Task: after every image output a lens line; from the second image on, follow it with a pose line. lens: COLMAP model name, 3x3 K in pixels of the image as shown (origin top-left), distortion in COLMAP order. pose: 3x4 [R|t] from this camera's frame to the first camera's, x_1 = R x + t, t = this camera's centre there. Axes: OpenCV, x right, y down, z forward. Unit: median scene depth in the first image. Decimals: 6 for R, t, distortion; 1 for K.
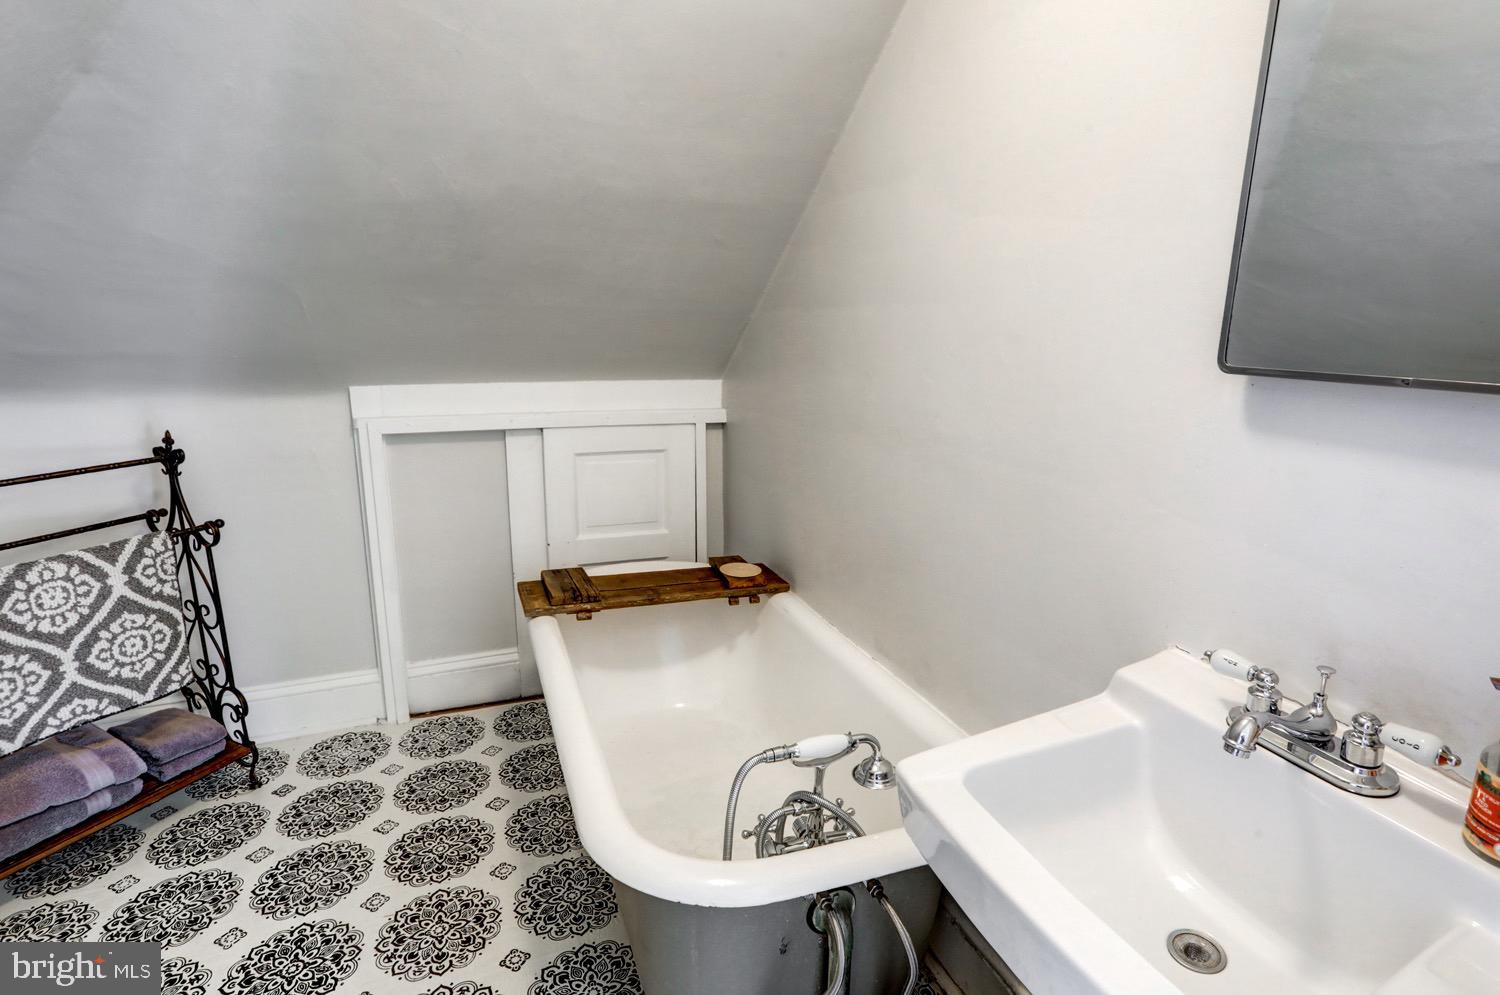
lens RADIAL K [[769.3, 0, 750.0], [0, 769.3, 497.5], [0, 0, 1]] dist [-0.001826, -0.000296]
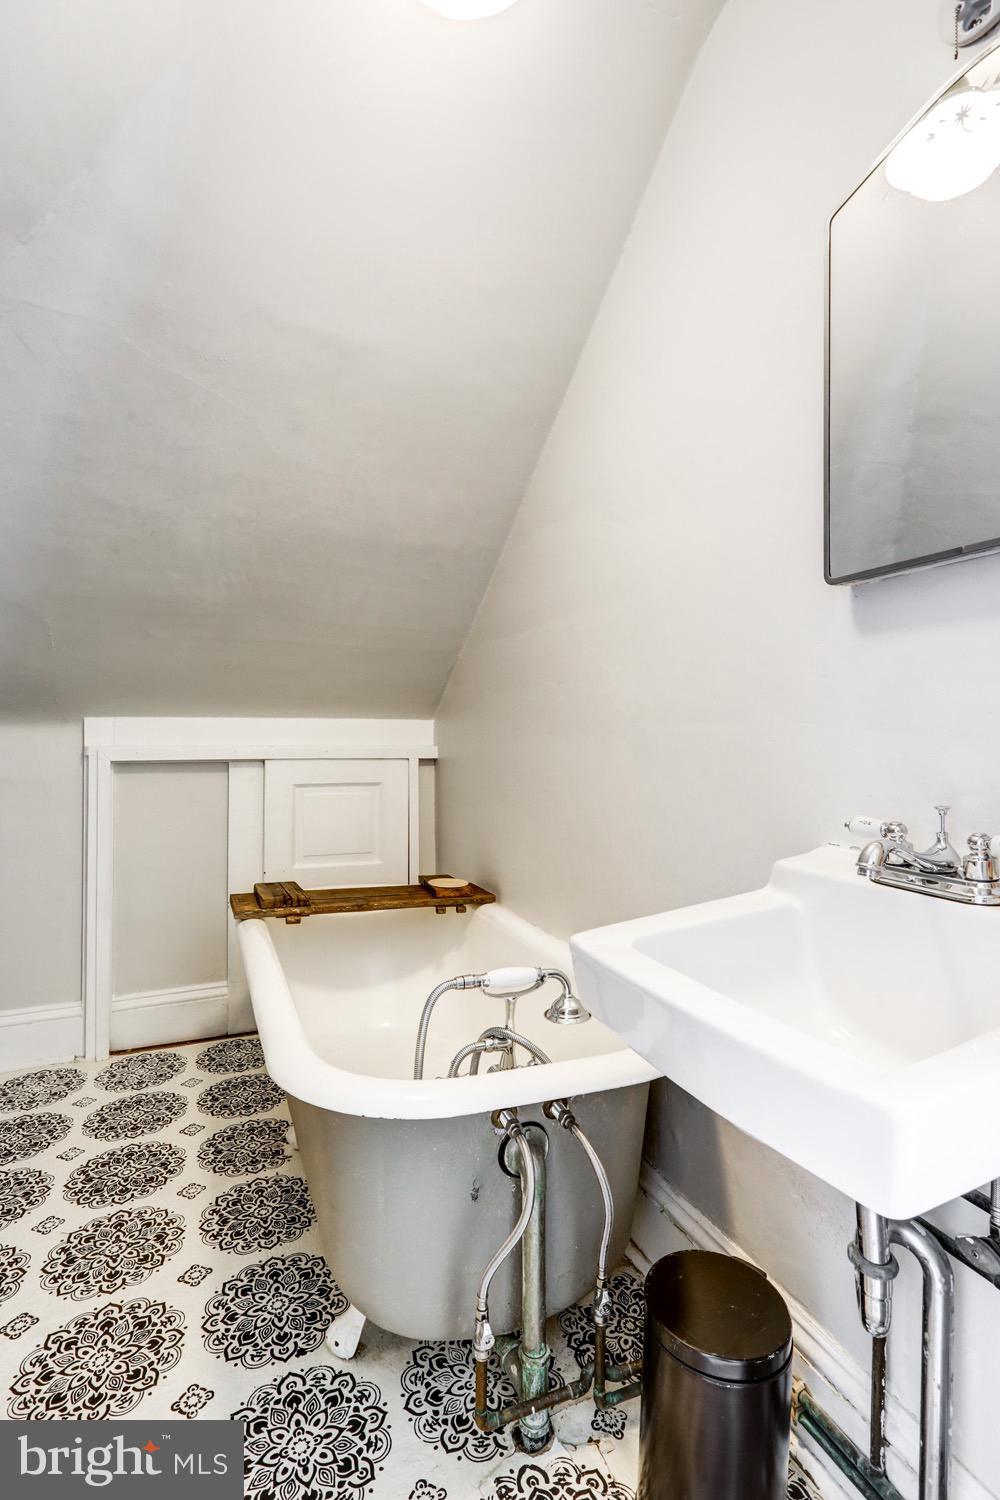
lens RADIAL K [[746.4, 0, 500.0], [0, 746.4, 750.0], [0, 0, 1]] dist [0.009043, 0.000156]
pose [[0.999576, -0.009736, 0.027442, 0.036859], [0.015815, 0.972850, -0.230895, 0.177511], [-0.024449, 0.231231, 0.972592, -0.028311]]
